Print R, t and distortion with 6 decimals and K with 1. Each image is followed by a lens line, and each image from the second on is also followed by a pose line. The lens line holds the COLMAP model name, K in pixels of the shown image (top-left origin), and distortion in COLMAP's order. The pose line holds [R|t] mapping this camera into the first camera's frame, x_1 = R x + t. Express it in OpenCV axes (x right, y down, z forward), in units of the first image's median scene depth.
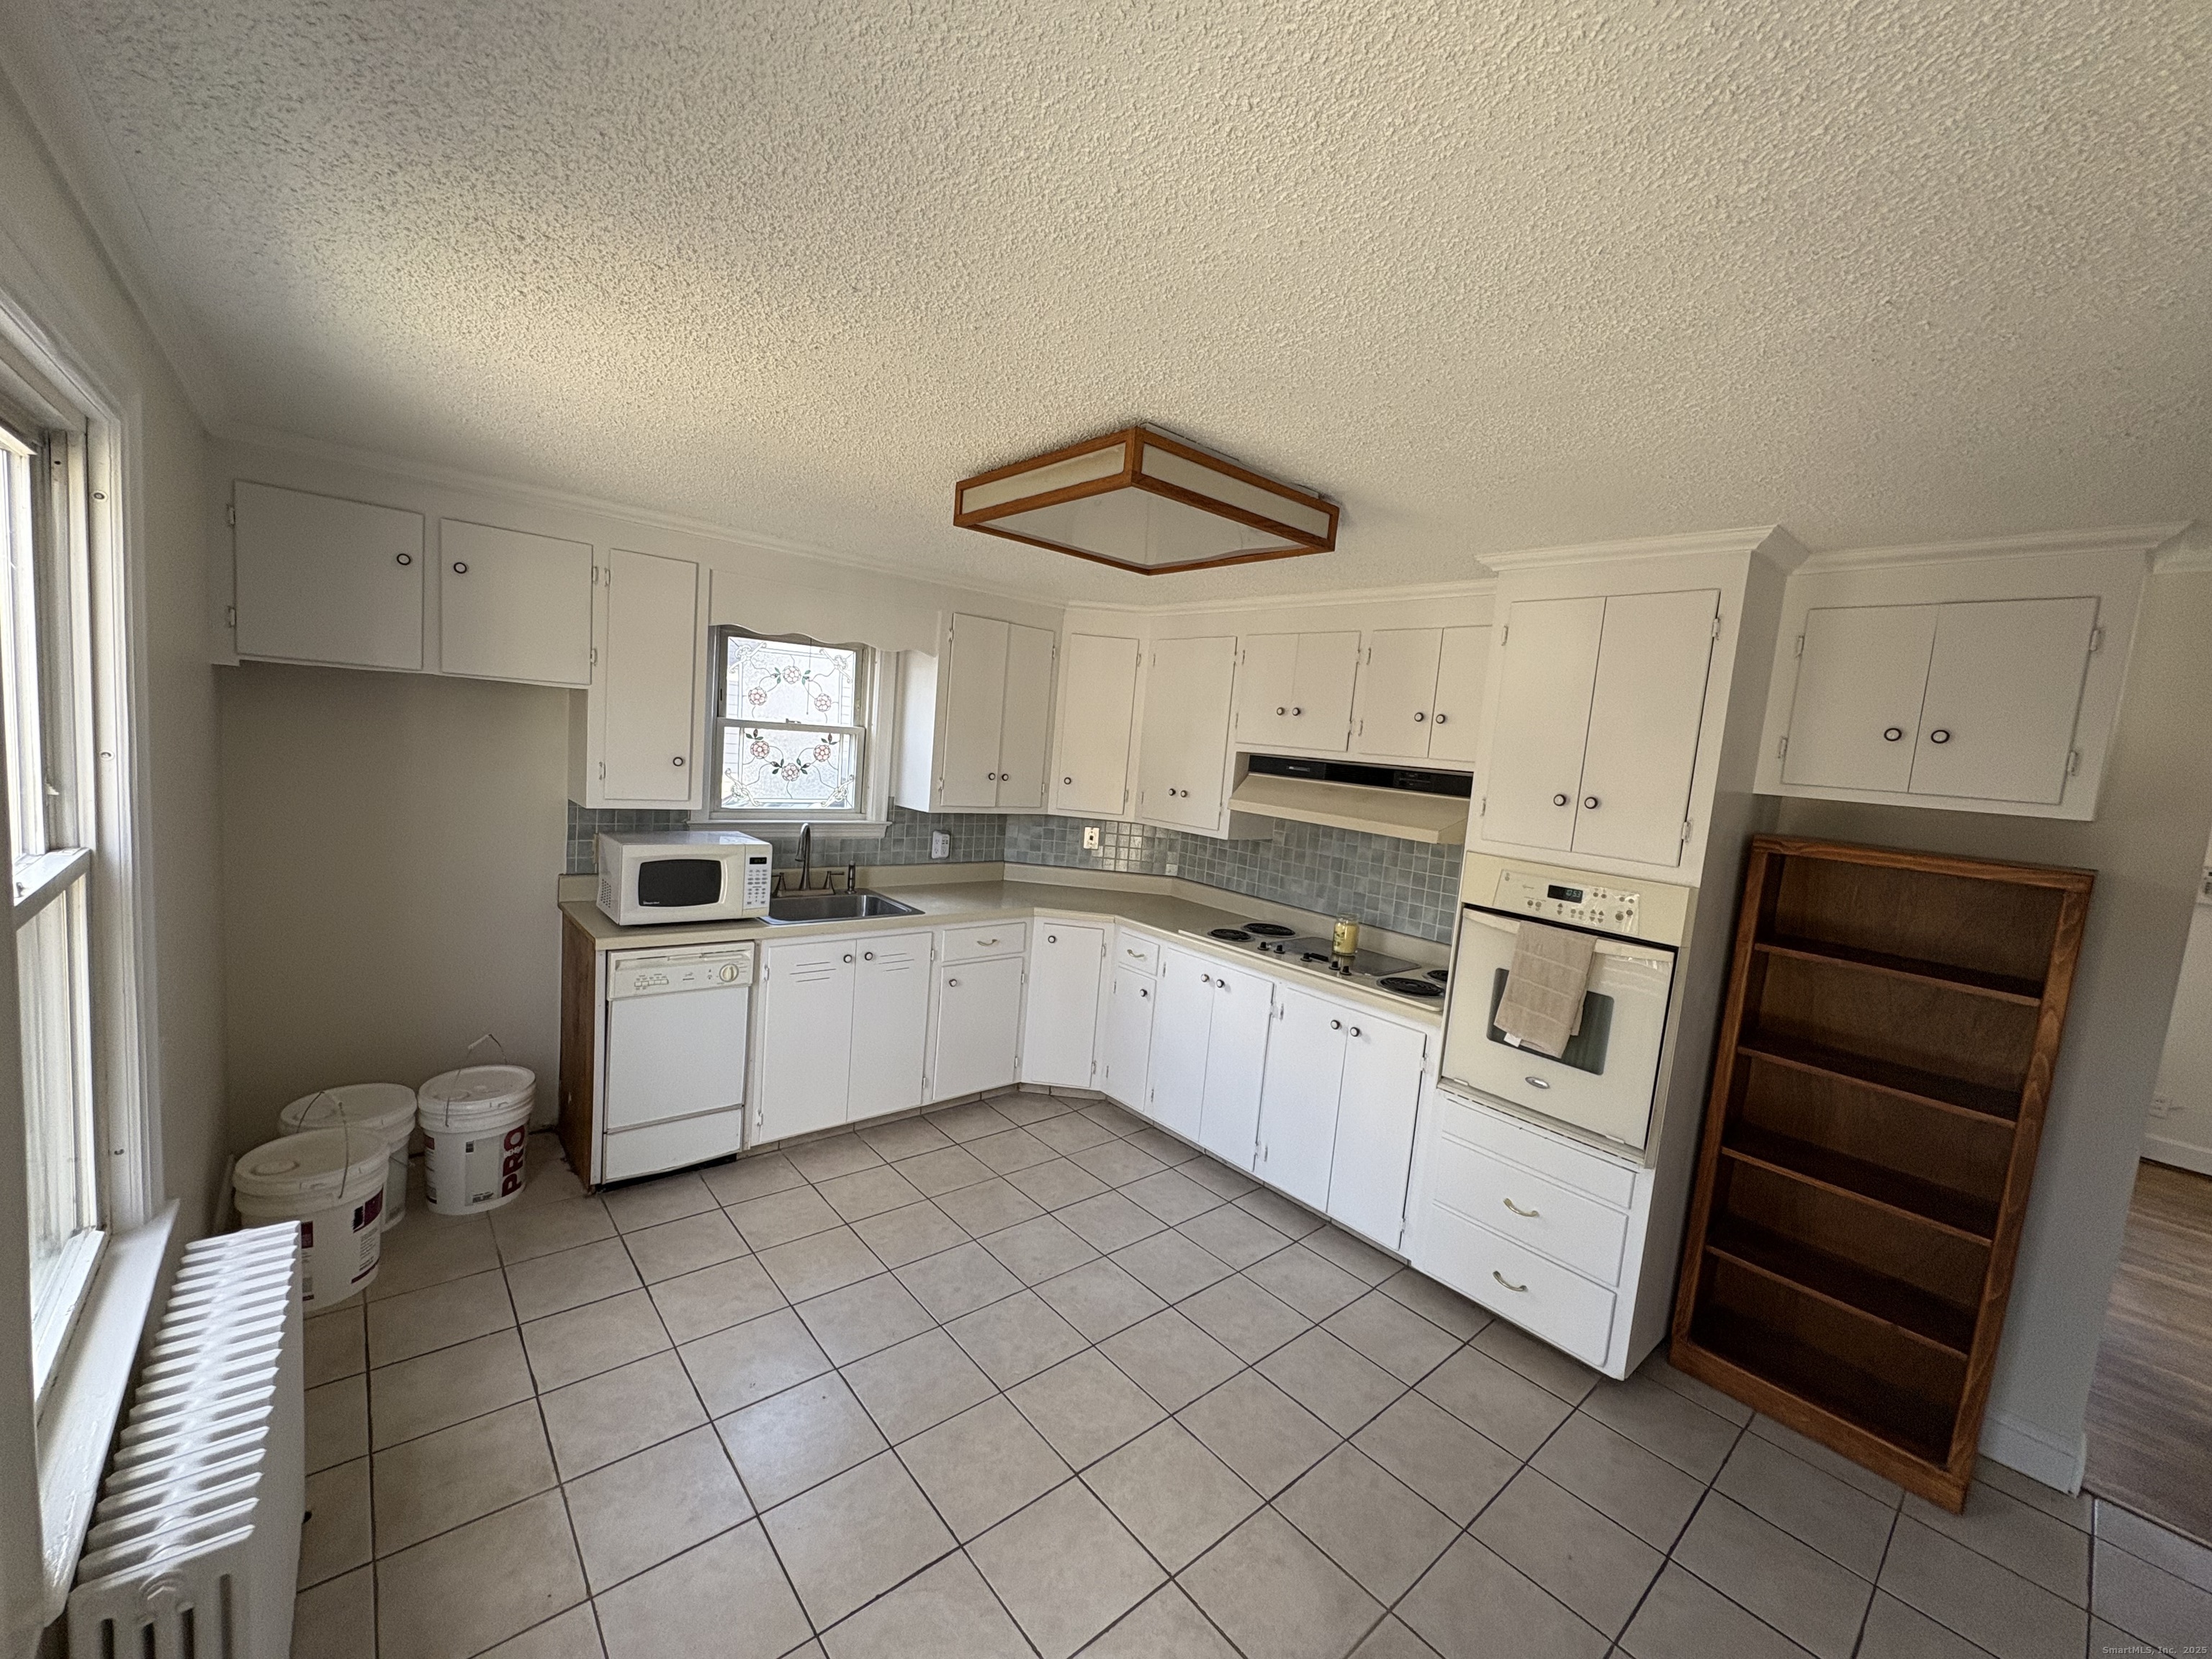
lens RADIAL K [[882.7, 0, 1106.0], [0, 882.7, 829.5], [0, 0, 1]] dist [0.000041, 0.000282]
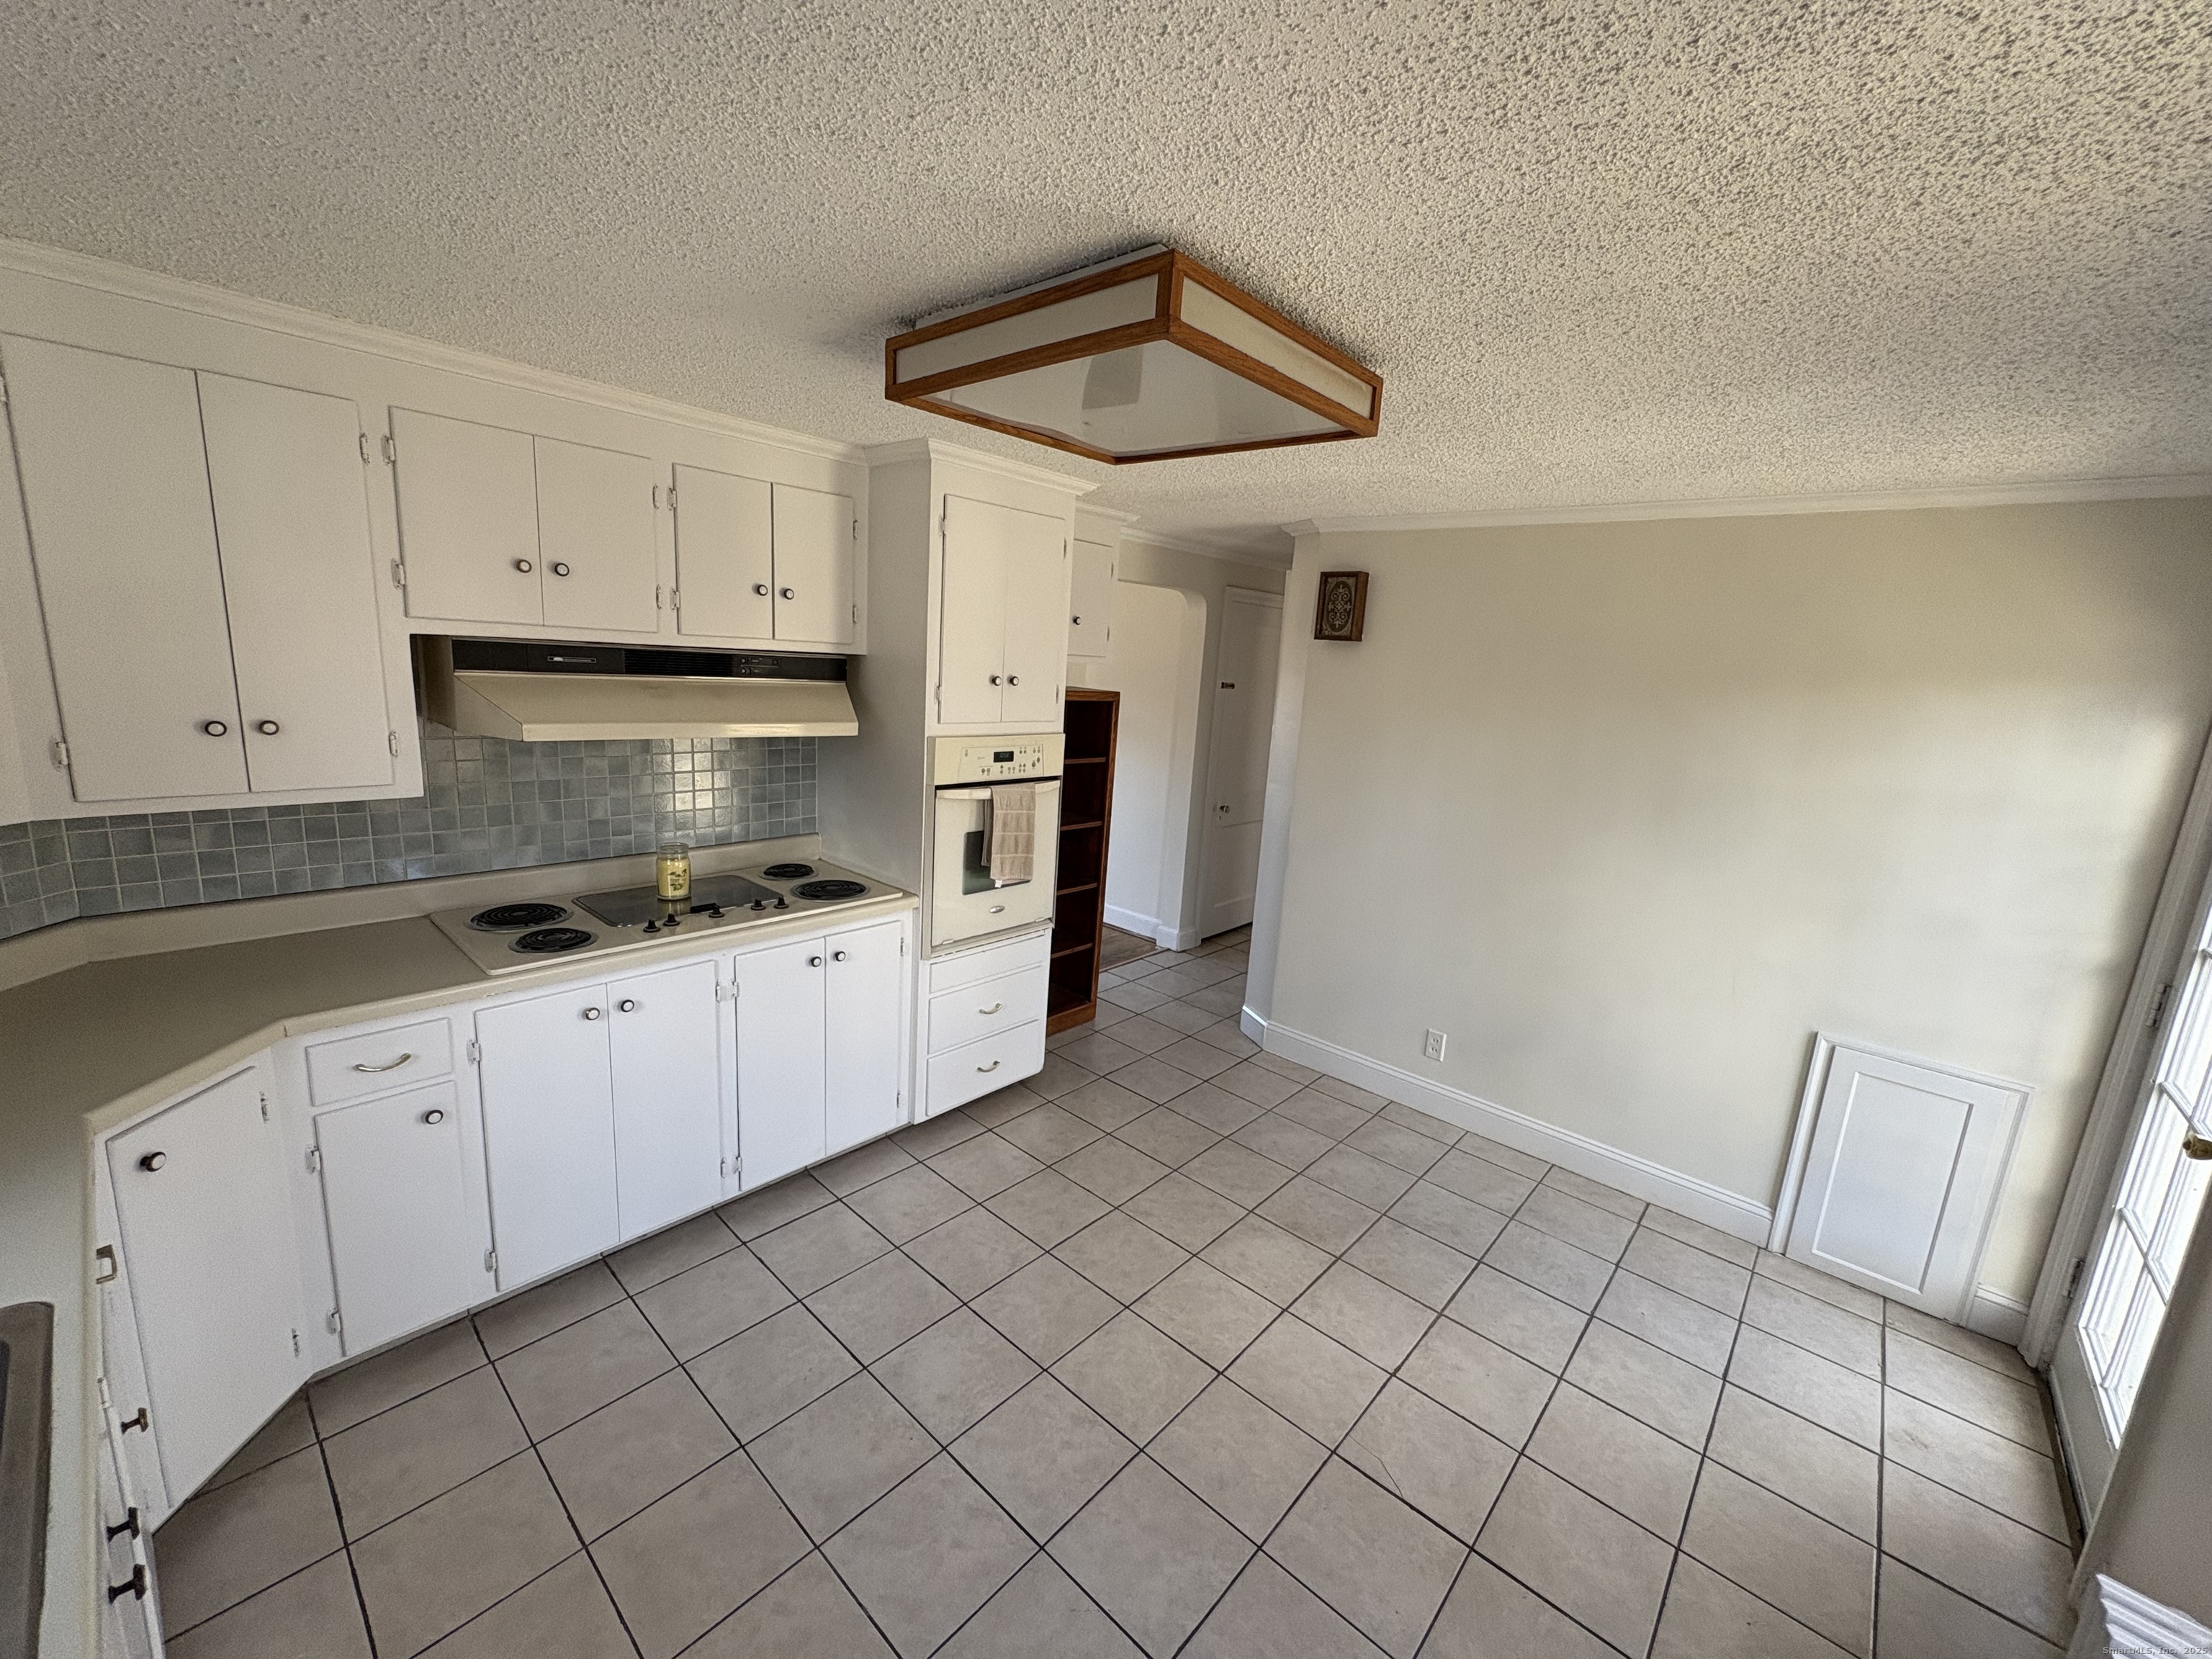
lens RADIAL K [[882.7, 0, 1106.0], [0, 882.7, 829.5], [0, 0, 1]] dist [0.000041, 0.000282]
pose [[-0.119738, -0.285709, 0.950806, -0.603025], [0.027022, 0.956404, 0.290794, -0.159097], [-0.992438, 0.060512, -0.106797, 0.855776]]
